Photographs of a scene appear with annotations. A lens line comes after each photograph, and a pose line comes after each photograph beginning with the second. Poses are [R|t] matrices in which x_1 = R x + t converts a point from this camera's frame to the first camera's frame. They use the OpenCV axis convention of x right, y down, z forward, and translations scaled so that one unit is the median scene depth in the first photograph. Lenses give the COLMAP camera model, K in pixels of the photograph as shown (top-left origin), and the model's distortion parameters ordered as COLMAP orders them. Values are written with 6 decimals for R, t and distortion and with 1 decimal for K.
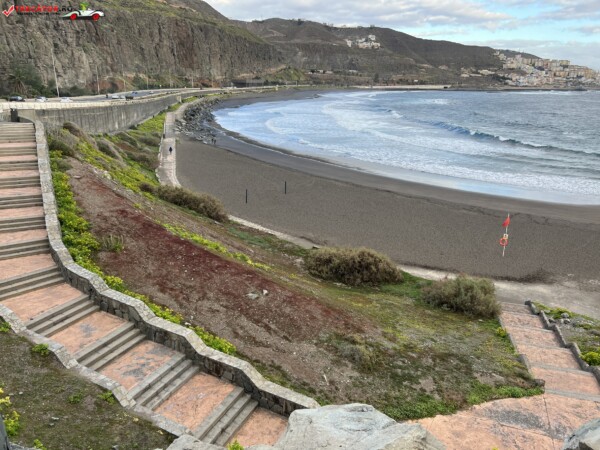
lens RADIAL K [[450.5, 0, 302.7], [0, 450.5, 223.8], [0, 0, 1]] dist [0.045981, -0.048128]
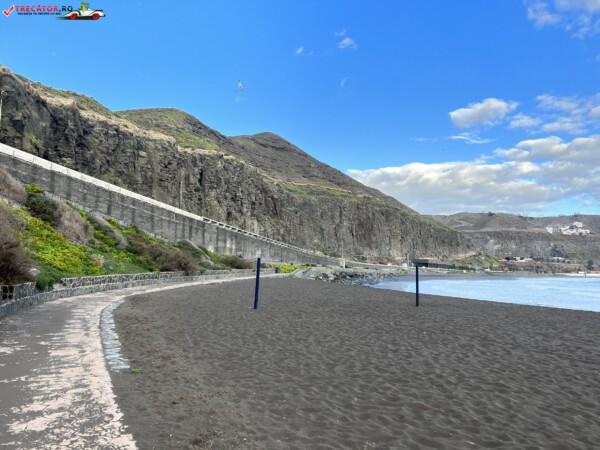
lens RADIAL K [[450.5, 0, 303.1], [0, 450.5, 225.8], [0, 0, 1]] dist [0.045981, -0.048128]
pose [[0.920291, -0.047313, -0.388364, 0.001573], [-0.113983, 0.917174, -0.381838, 0.001184], [0.374263, 0.395669, 0.838673, 0.062519]]
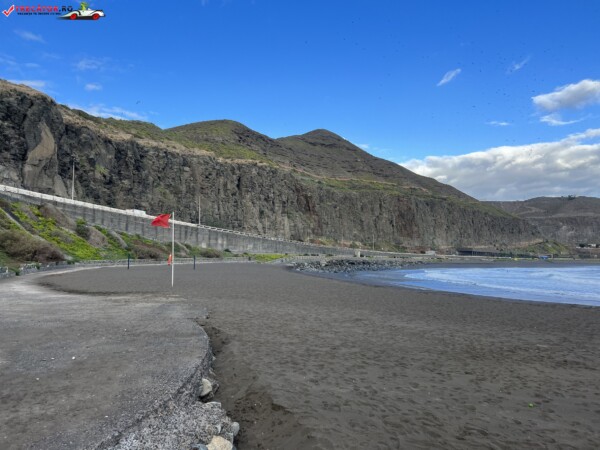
lens RADIAL K [[450.5, 0, 296.4], [0, 450.5, 224.9], [0, 0, 1]] dist [0.045981, -0.048128]
pose [[0.836771, -0.057930, -0.544479, 0.055955], [-0.156350, 0.927708, -0.338986, 0.011031], [0.524755, 0.368783, 0.767223, 0.036391]]
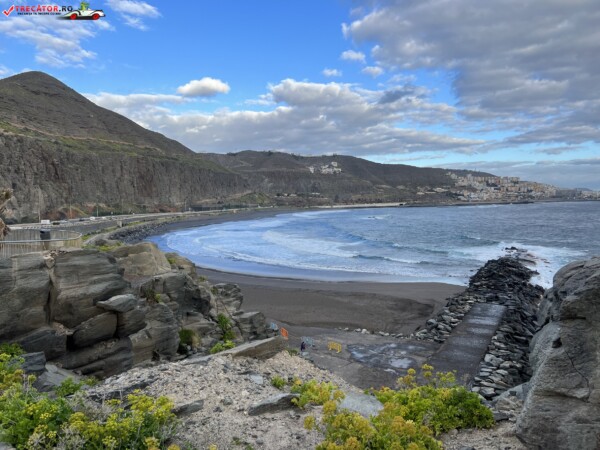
lens RADIAL K [[450.5, 0, 303.4], [0, 450.5, 222.8], [0, 0, 1]] dist [0.045981, -0.048128]
pose [[0.998576, -0.036943, 0.038497, 0.052021], [0.045617, 0.965370, -0.256866, 0.015912], [-0.027674, 0.258256, 0.965680, -0.050456]]
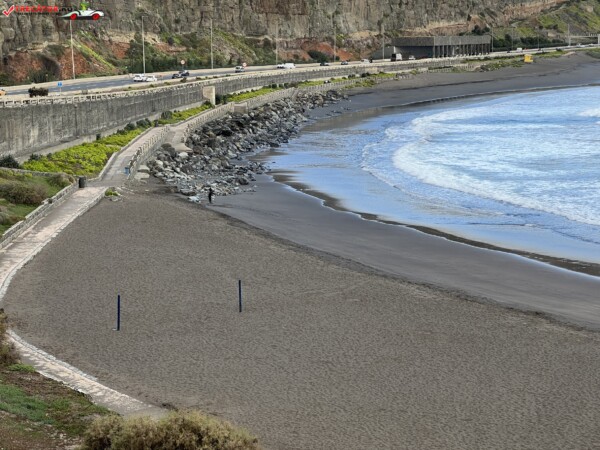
lens RADIAL K [[1325.5, 0, 318.5], [0, 1325.5, 225.1], [0, 0, 1]] dist [0.239275, 0.000000]
pose [[0.969733, -0.005246, -0.244110, 0.029006], [-0.035735, 0.985954, -0.163147, 0.004438], [0.241538, 0.166933, 0.955925, -0.010466]]
